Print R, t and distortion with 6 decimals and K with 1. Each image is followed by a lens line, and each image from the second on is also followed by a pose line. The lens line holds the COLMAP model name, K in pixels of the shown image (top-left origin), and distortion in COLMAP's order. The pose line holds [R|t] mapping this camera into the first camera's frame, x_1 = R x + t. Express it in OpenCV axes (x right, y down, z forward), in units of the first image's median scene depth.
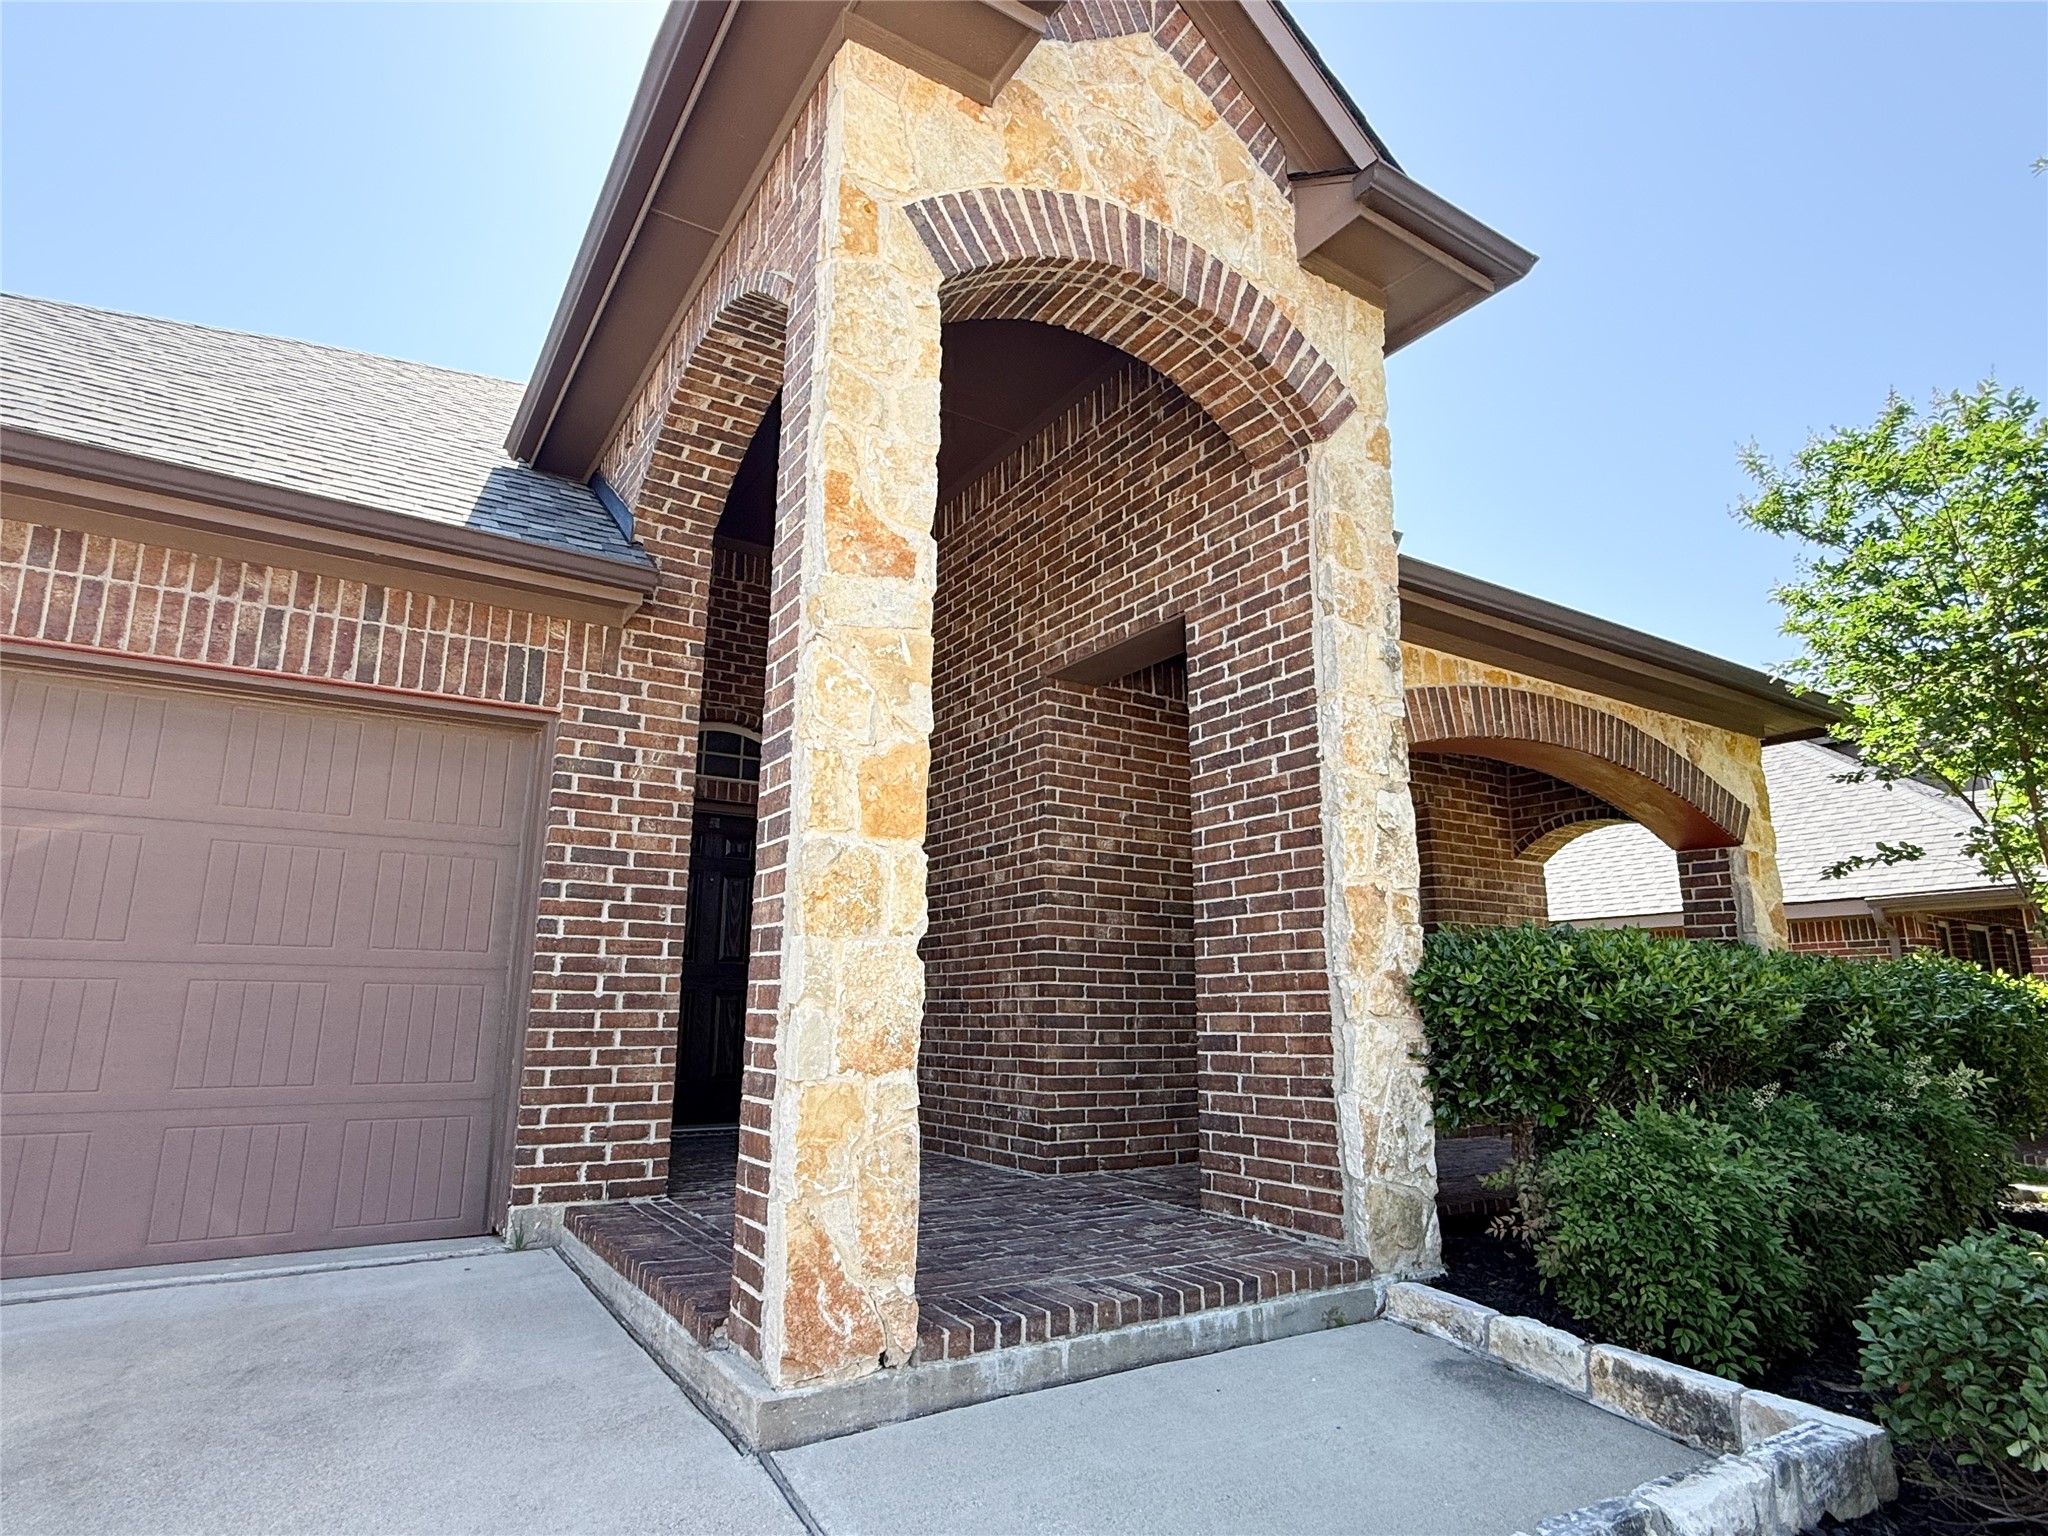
lens RADIAL K [[1119.8, 0, 1027.8], [0, 1119.8, 775.2], [0, 0, 1]] dist [-0.006518, -0.001209]
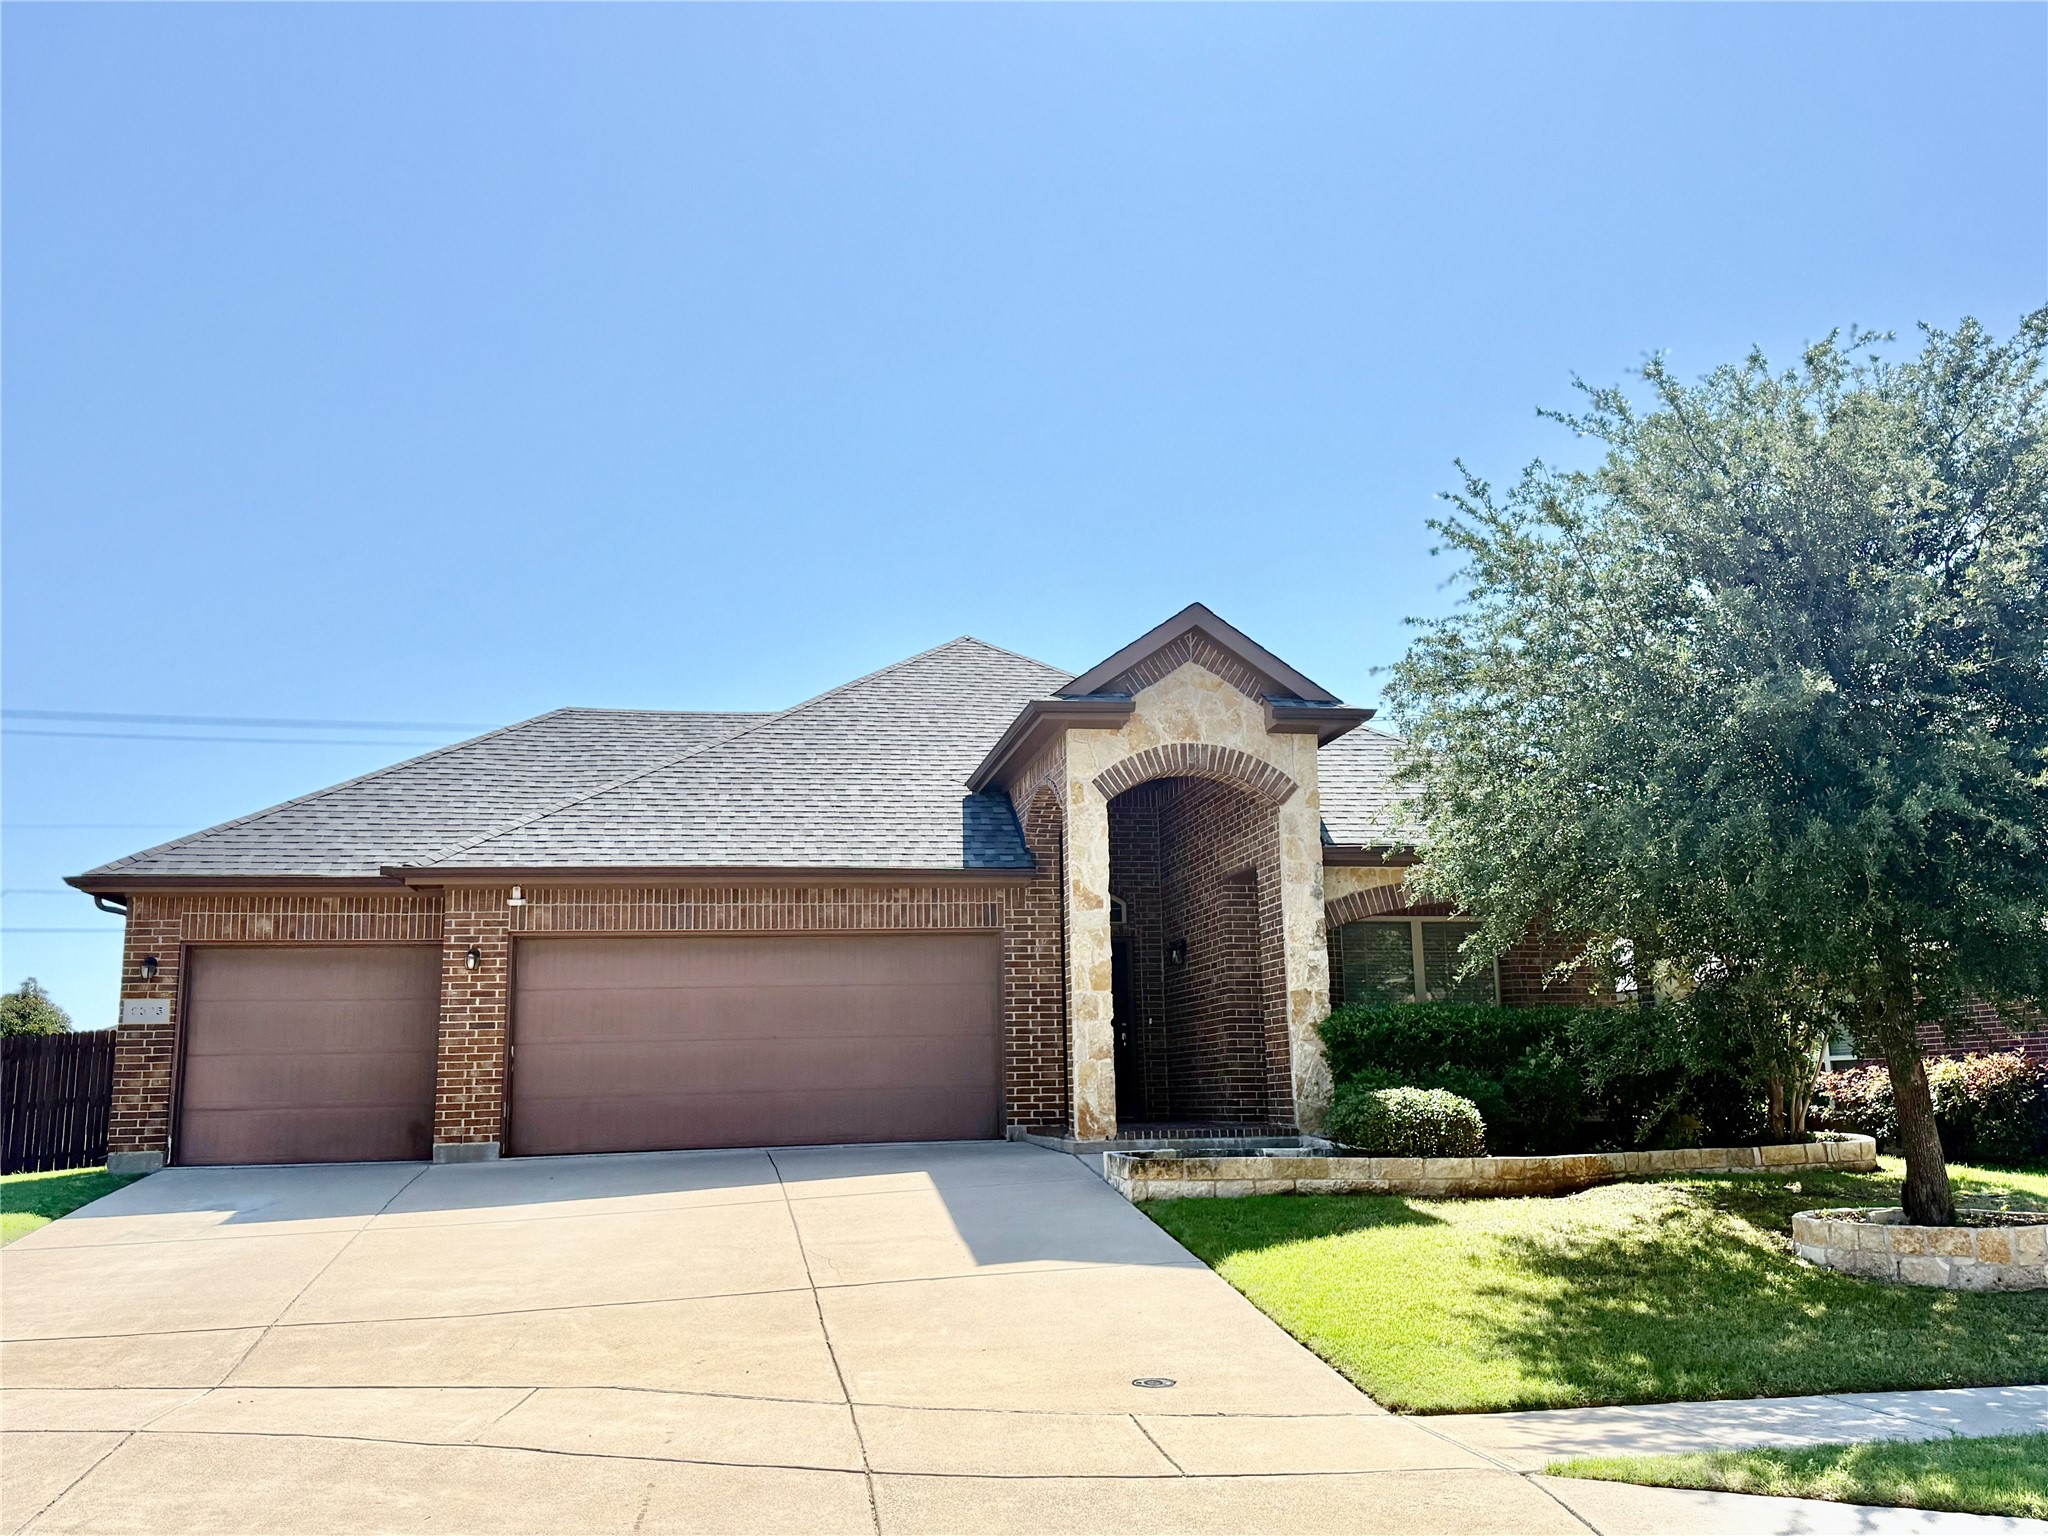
lens RADIAL K [[1669.8, 0, 1023.7], [0, 1669.8, 765.9], [0, 0, 1]] dist [0.080531, 0.001057]
pose [[0.923481, -0.095847, -0.371478, 1.140194], [0.102868, 0.994695, -0.000920, -0.453114], [0.369595, -0.037364, 0.928441, -2.663463]]
